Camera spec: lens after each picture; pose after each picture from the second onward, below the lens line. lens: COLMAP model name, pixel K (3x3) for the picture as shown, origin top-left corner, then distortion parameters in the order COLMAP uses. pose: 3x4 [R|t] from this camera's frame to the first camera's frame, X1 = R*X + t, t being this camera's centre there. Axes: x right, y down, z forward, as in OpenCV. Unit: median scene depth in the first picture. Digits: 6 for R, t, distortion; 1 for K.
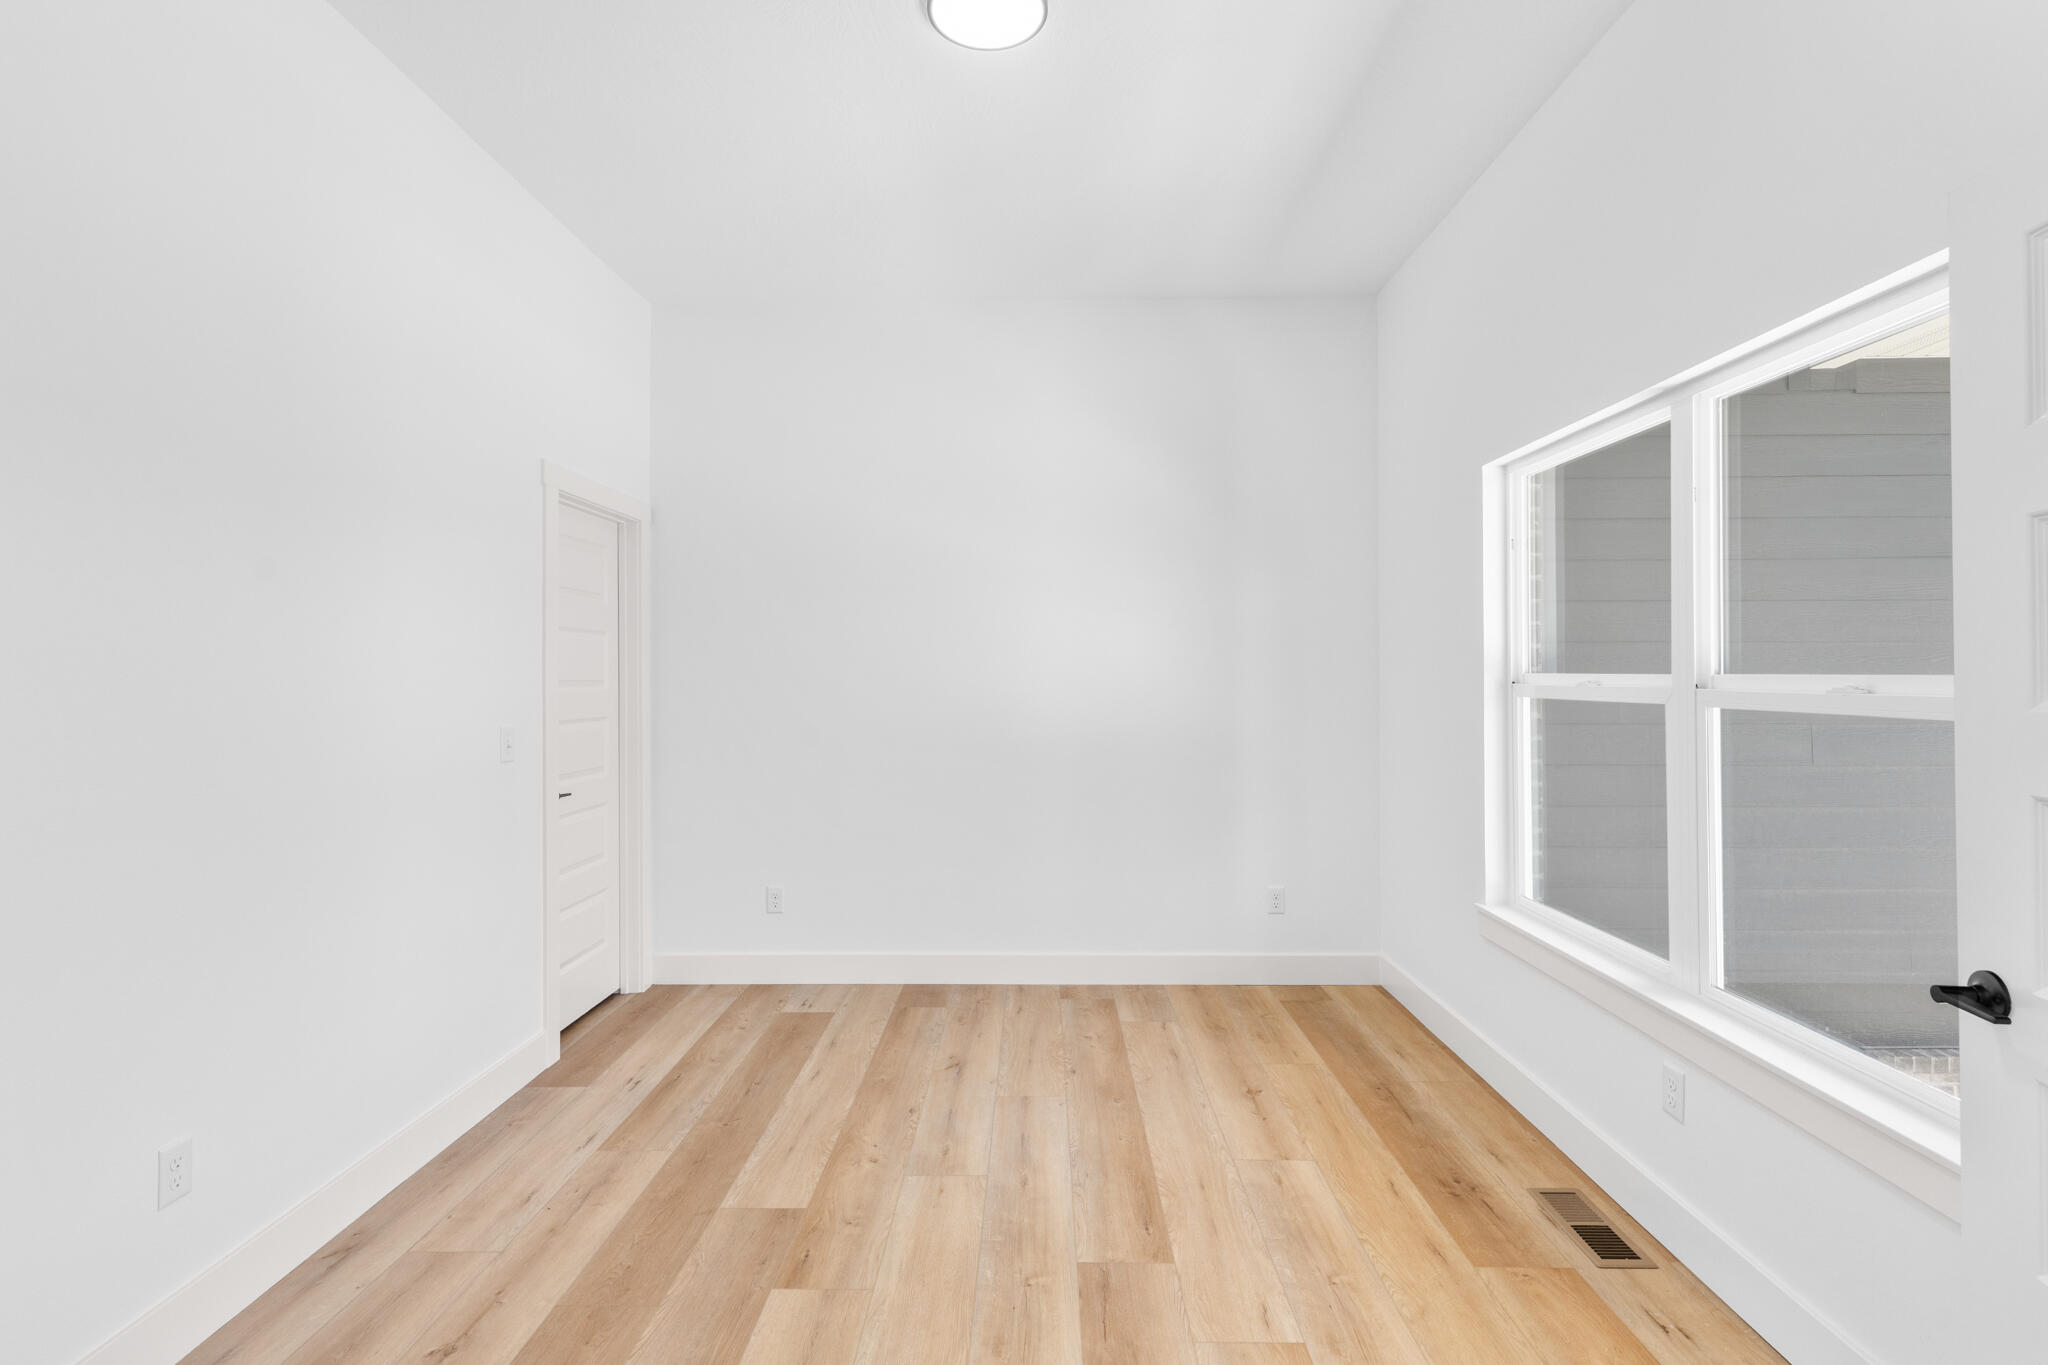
lens RADIAL K [[985.5, 0, 1030.7], [0, 985.5, 677.1], [0, 0, 1]] dist [0.000939, 0.000215]
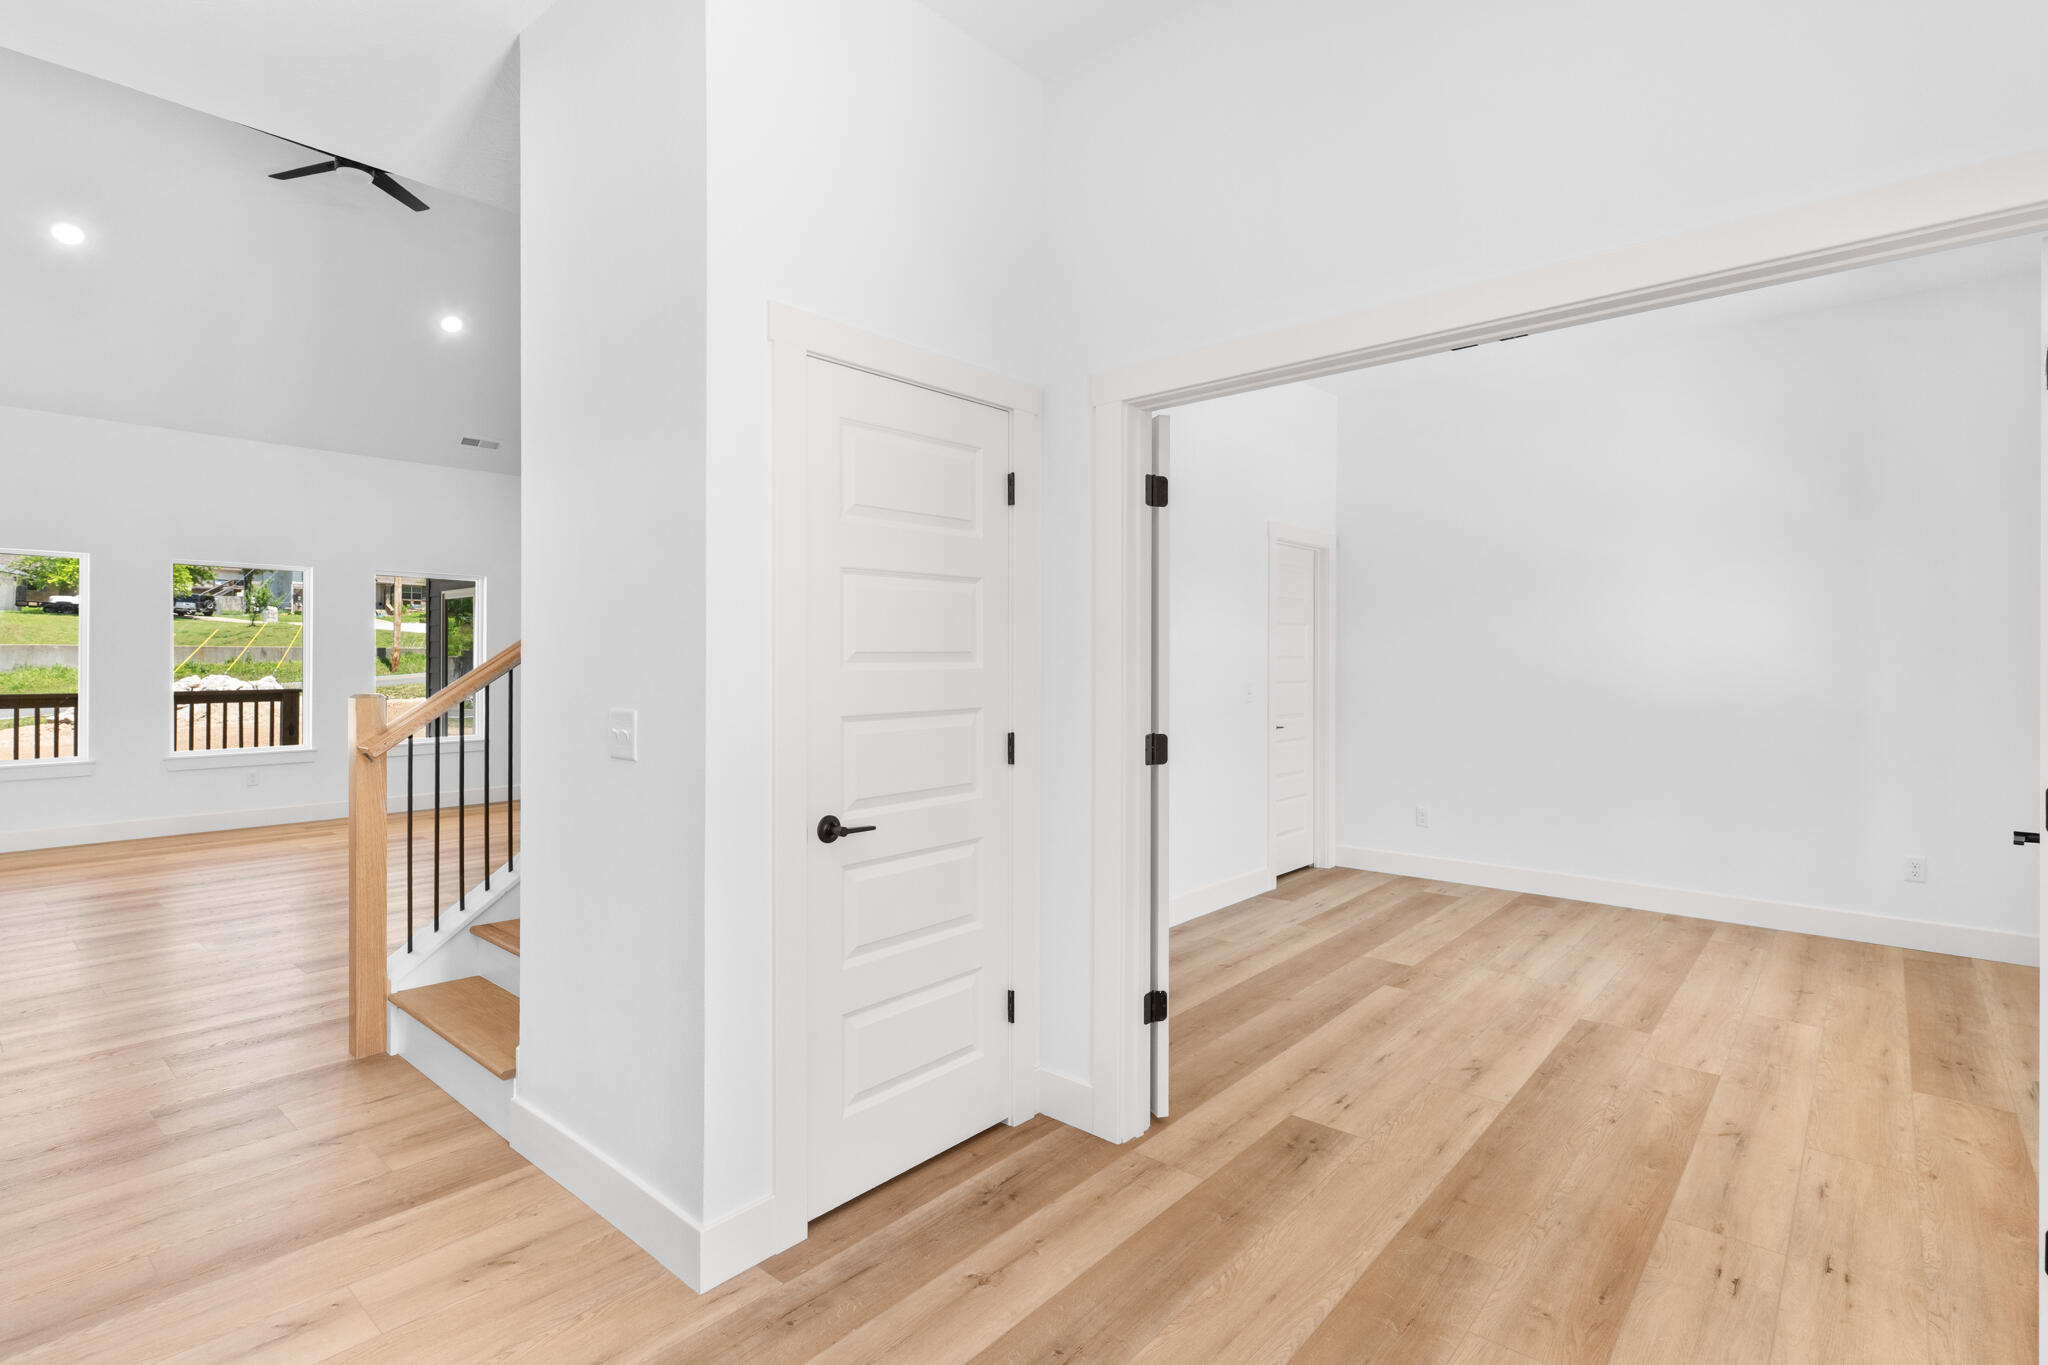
lens RADIAL K [[985.5, 0, 1018.9], [0, 985.5, 668.5], [0, 0, 1]] dist [0.000939, 0.000215]
pose [[0.765206, 0.011267, -0.643687, 0.316065], [-0.006127, 0.999929, 0.010219, 0.014218], [0.643757, -0.003876, 0.765220, -0.678845]]
